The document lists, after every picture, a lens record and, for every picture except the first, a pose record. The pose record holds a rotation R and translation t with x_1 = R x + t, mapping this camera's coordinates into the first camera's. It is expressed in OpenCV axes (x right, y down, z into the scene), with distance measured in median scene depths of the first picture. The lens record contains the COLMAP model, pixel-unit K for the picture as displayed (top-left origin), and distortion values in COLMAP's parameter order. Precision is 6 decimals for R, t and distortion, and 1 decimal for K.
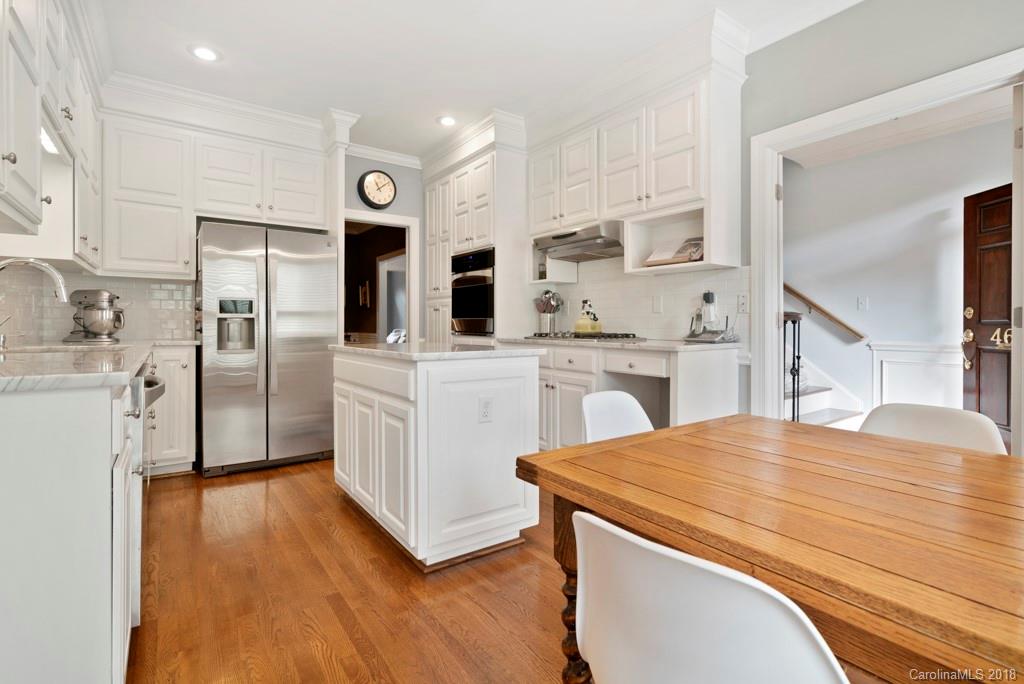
lens RADIAL K [[488.6, 0, 507.3], [0, 488.6, 325.1], [0, 0, 1]] dist [-0.001492, 0.000112]
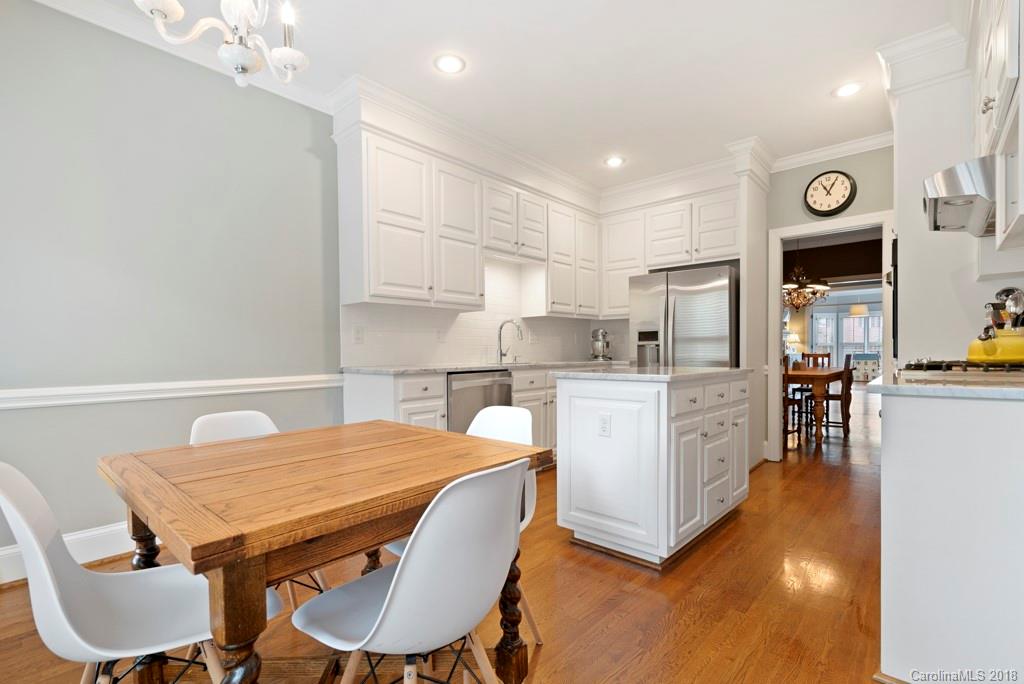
lens RADIAL K [[474.8, 0, 503.9], [0, 474.8, 364.1], [0, 0, 1]] dist [-0.000924, 0.000233]
pose [[0.201631, 0.025339, -0.979134, 0.546392], [0.007858, 0.999591, 0.027487, -0.000652], [0.979430, -0.013236, 0.201350, 0.306768]]
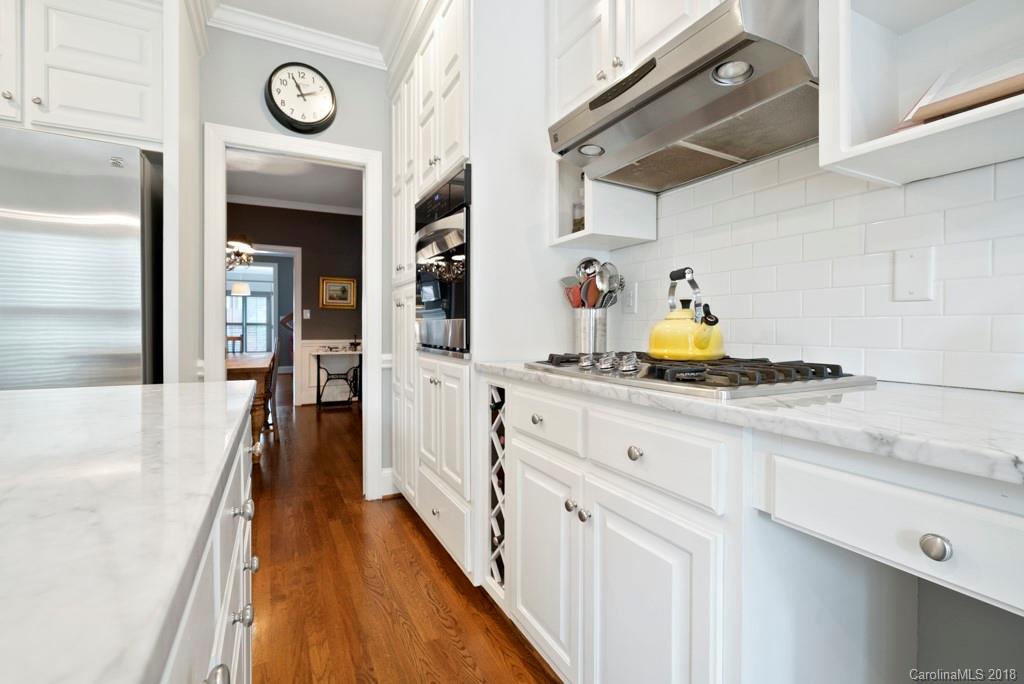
lens RADIAL K [[470.0, 0, 515.8], [0, 470.0, 329.8], [0, 0, 1]] dist [-0.000617, 0.000303]
pose [[0.989334, 0.003972, -0.145610, 0.082233], [-0.003895, 0.999992, 0.000812, -0.004264], [0.145612, -0.000236, 0.989342, 0.580164]]
